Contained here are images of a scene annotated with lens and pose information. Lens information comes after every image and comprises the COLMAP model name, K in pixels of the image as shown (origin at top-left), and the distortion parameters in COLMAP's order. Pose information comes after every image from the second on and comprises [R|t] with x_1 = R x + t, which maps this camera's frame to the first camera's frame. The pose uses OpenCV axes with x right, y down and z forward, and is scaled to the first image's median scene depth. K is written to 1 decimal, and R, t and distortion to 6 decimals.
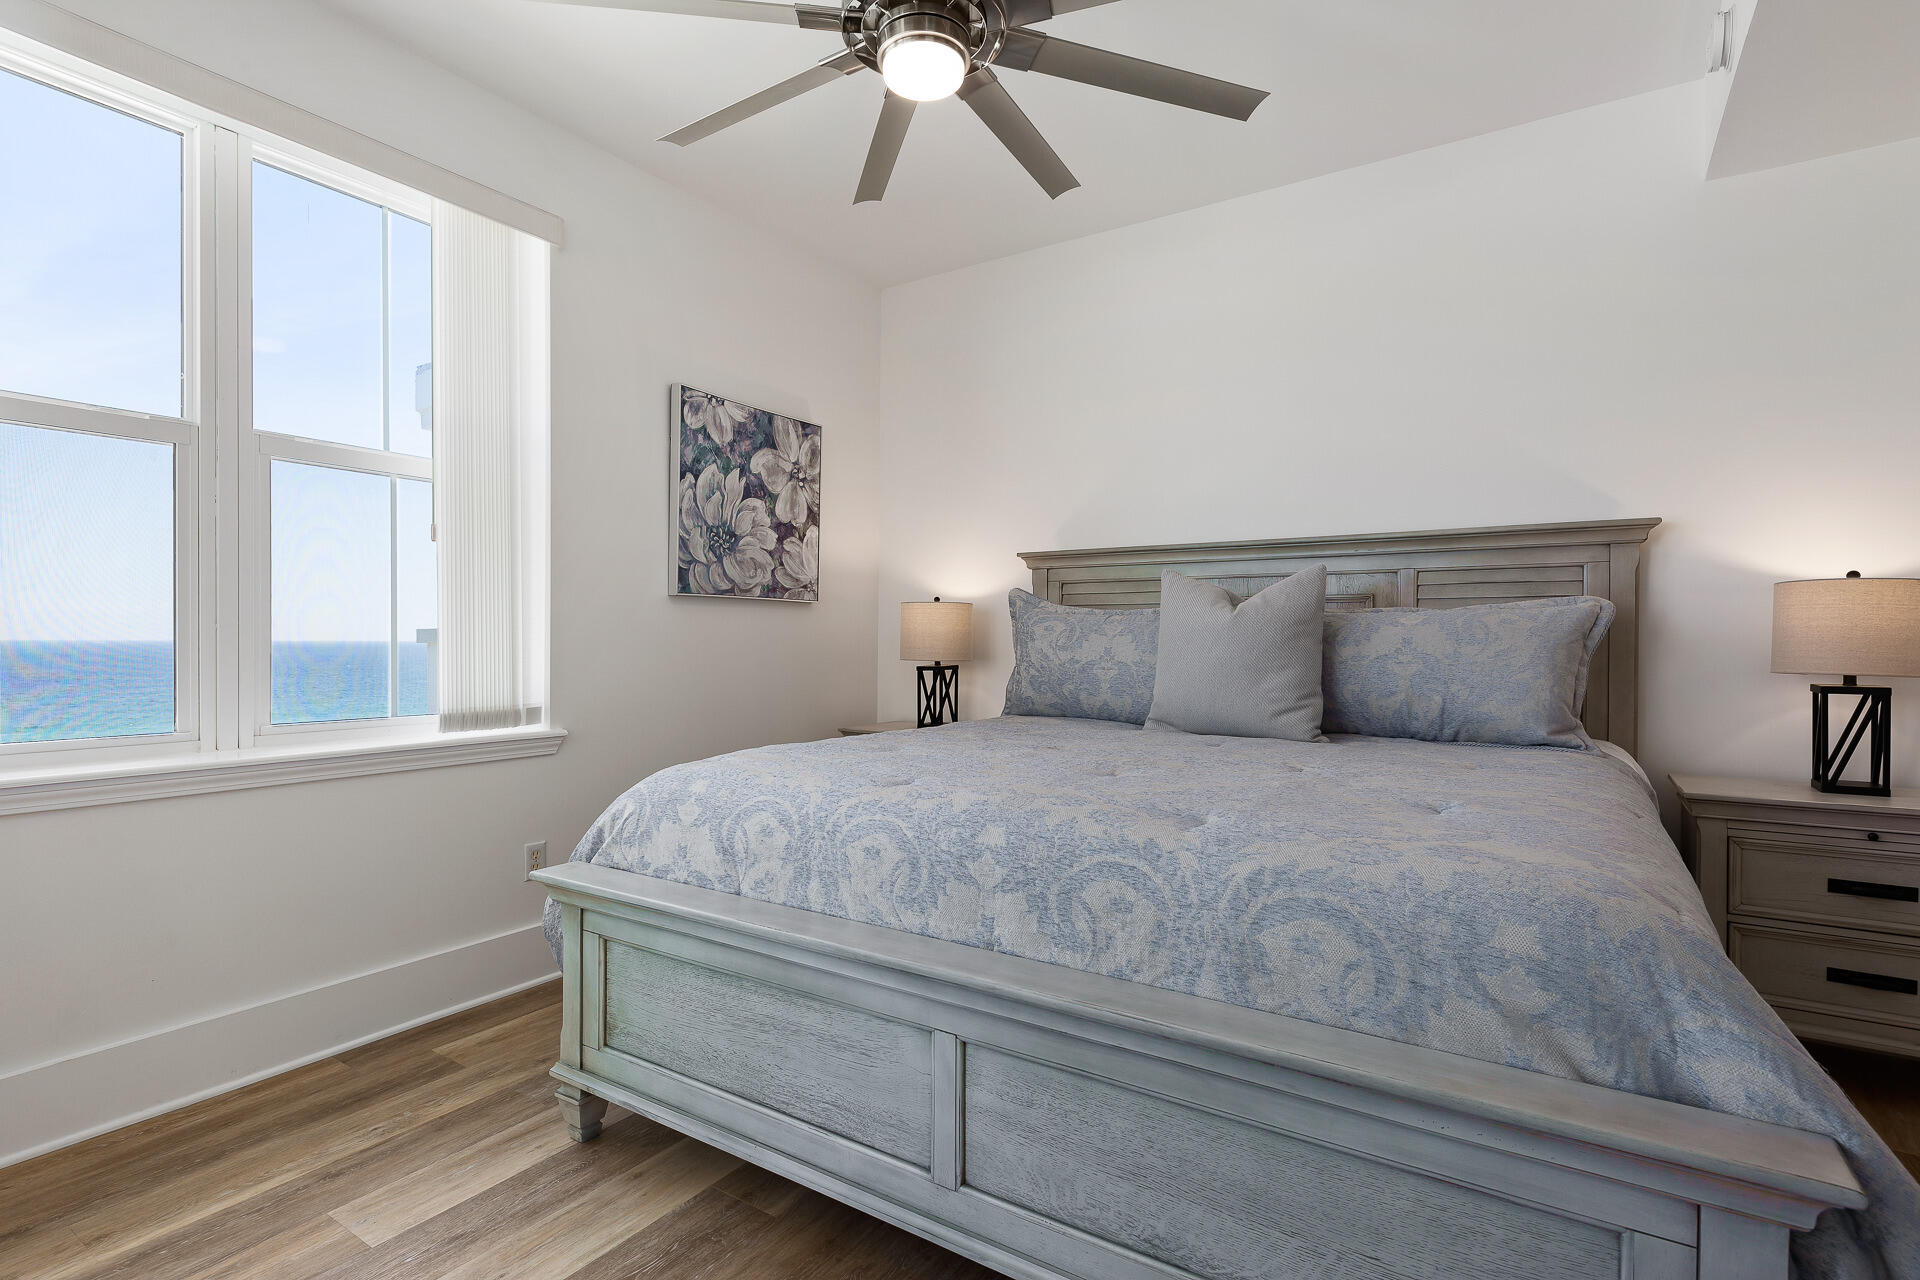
lens RADIAL K [[918.9, 0, 965.6], [0, 918.9, 640.0], [0, 0, 1]] dist [0.005373, 0.000370]
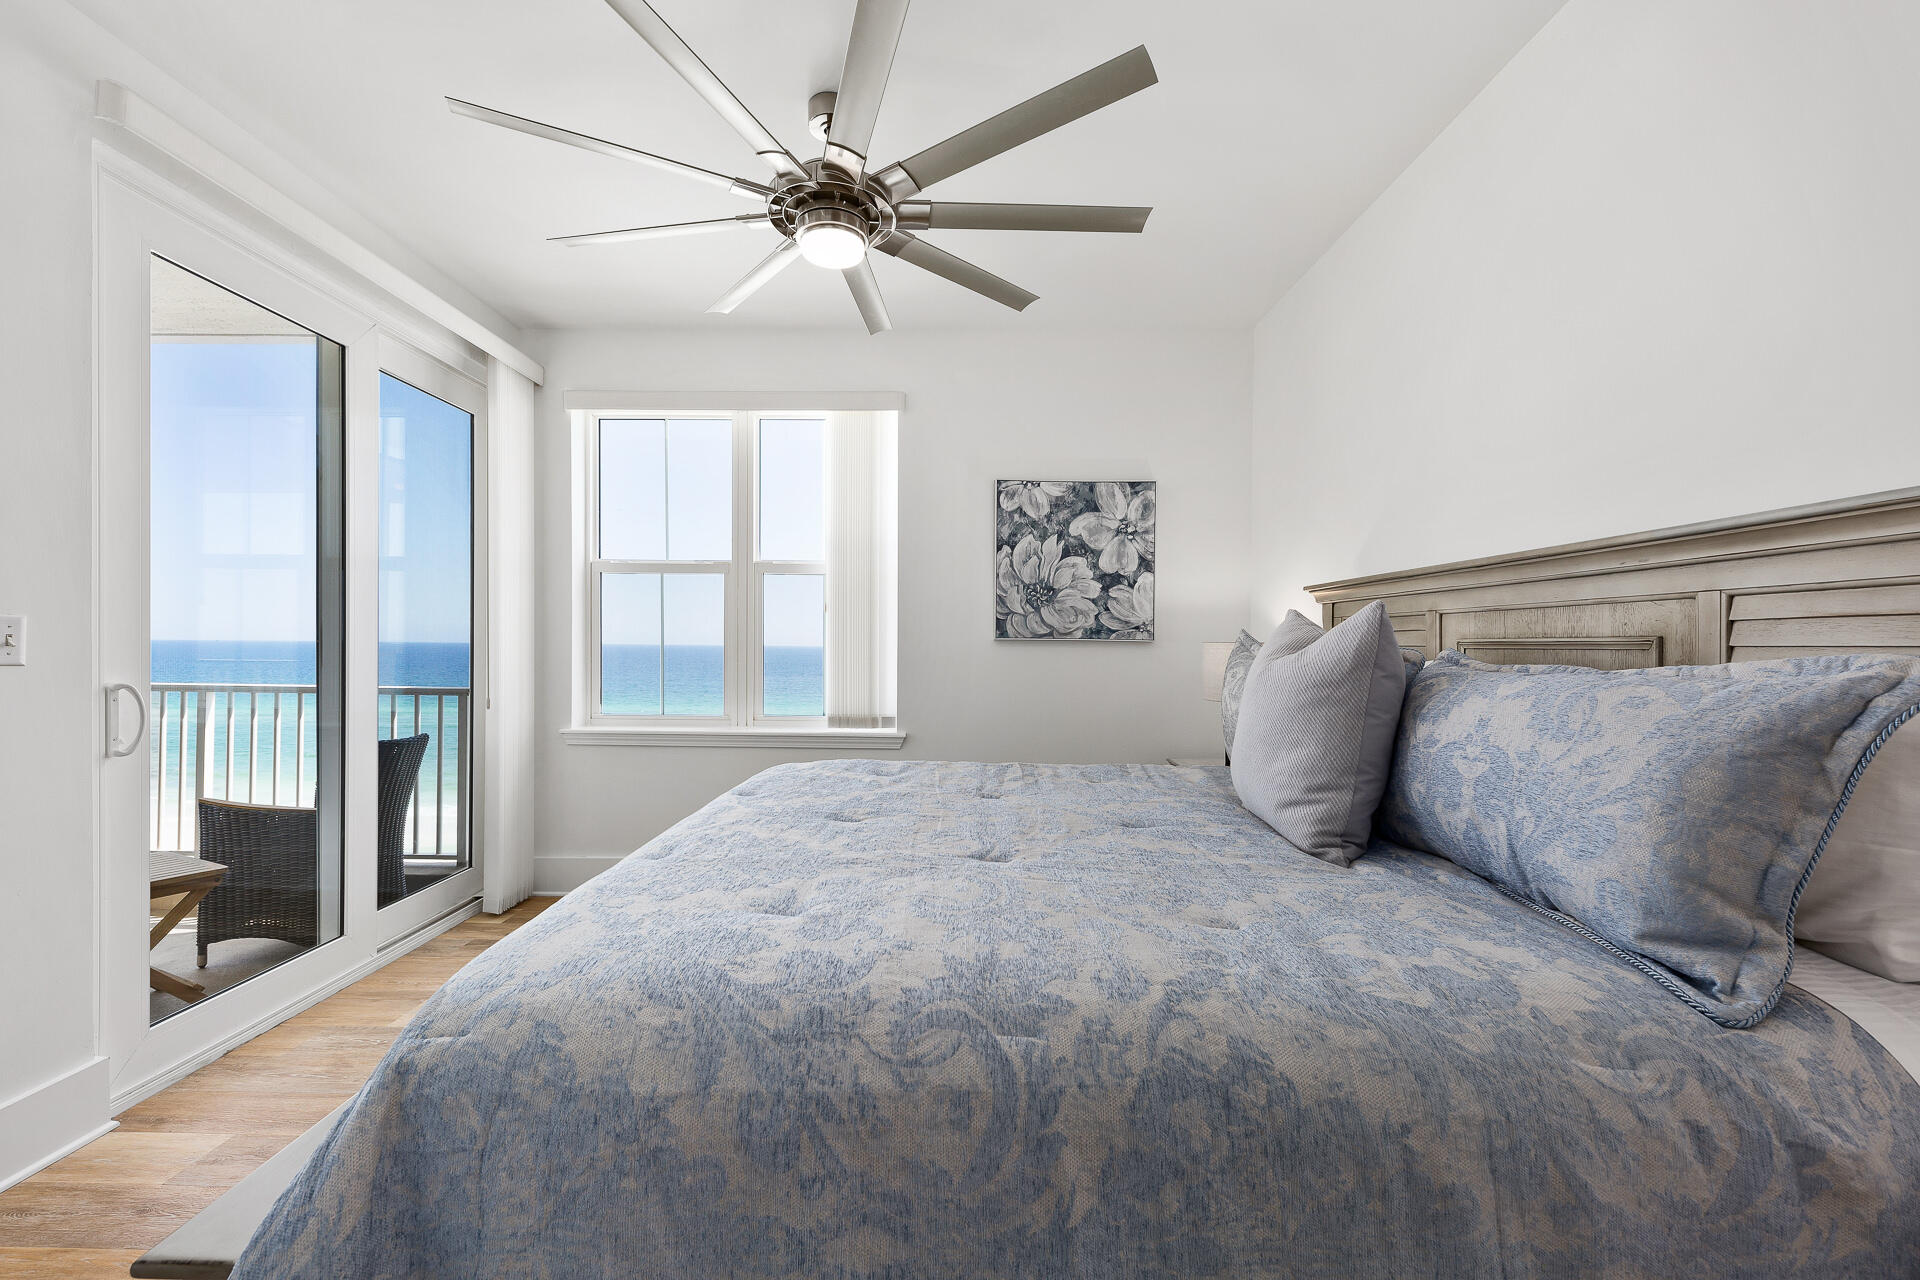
lens RADIAL K [[794.3, 0, 959.8], [0, 794.3, 636.5], [0, 0, 1]] dist [-0.008795, 0.001110]
pose [[0.523593, -0.005422, -0.851951, 0.597338], [-0.009806, 0.999875, -0.012390, -0.037050], [0.851912, 0.014841, 0.523475, 0.346174]]
